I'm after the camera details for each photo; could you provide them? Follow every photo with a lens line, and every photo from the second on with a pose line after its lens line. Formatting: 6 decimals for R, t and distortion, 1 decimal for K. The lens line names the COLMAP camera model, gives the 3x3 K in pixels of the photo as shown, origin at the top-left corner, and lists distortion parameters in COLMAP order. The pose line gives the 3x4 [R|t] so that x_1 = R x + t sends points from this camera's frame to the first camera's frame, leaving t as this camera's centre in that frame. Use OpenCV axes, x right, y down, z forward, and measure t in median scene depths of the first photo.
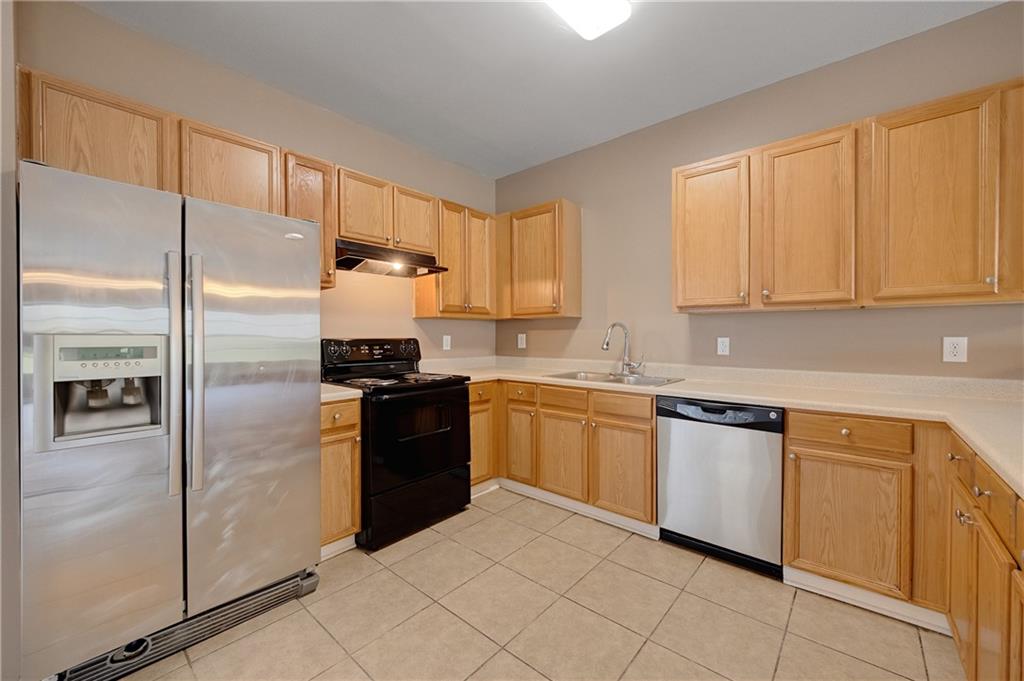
lens RADIAL K [[406.0, 0, 508.5], [0, 406.0, 338.1], [0, 0, 1]] dist [-0.000171, -0.000360]
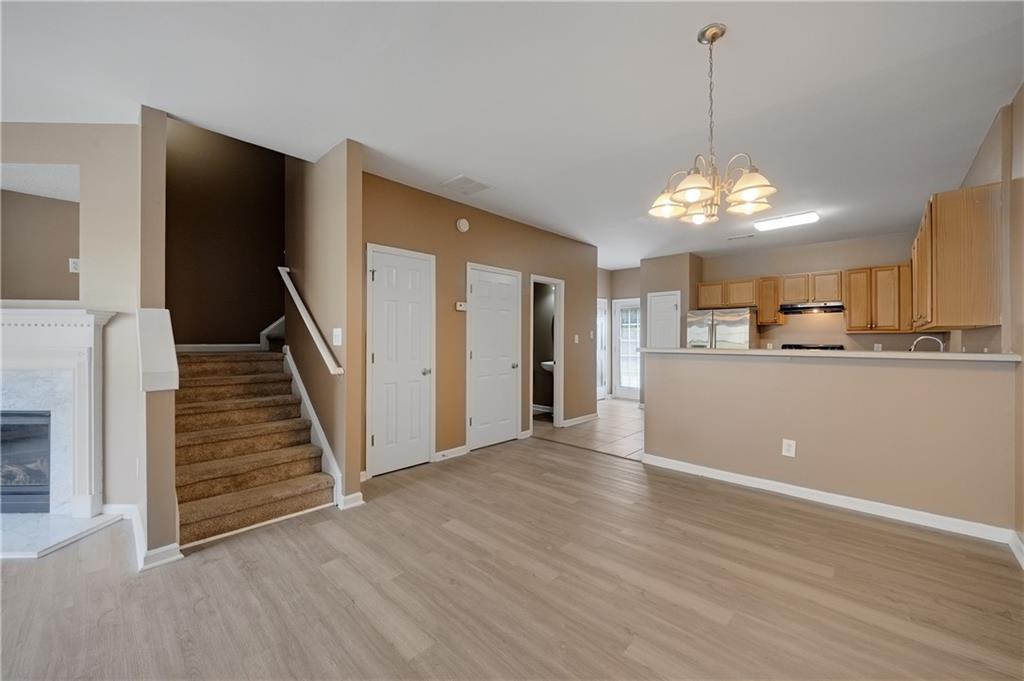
lens RADIAL K [[392.6, 0, 512.0], [0, 392.6, 340.5], [0, 0, 1]] dist [-0.011000, -0.000142]
pose [[-0.031666, 0.004066, -0.999490, 1.794526], [-0.008784, 0.999952, 0.004346, -0.014474], [0.999460, 0.008918, -0.031629, -0.513226]]
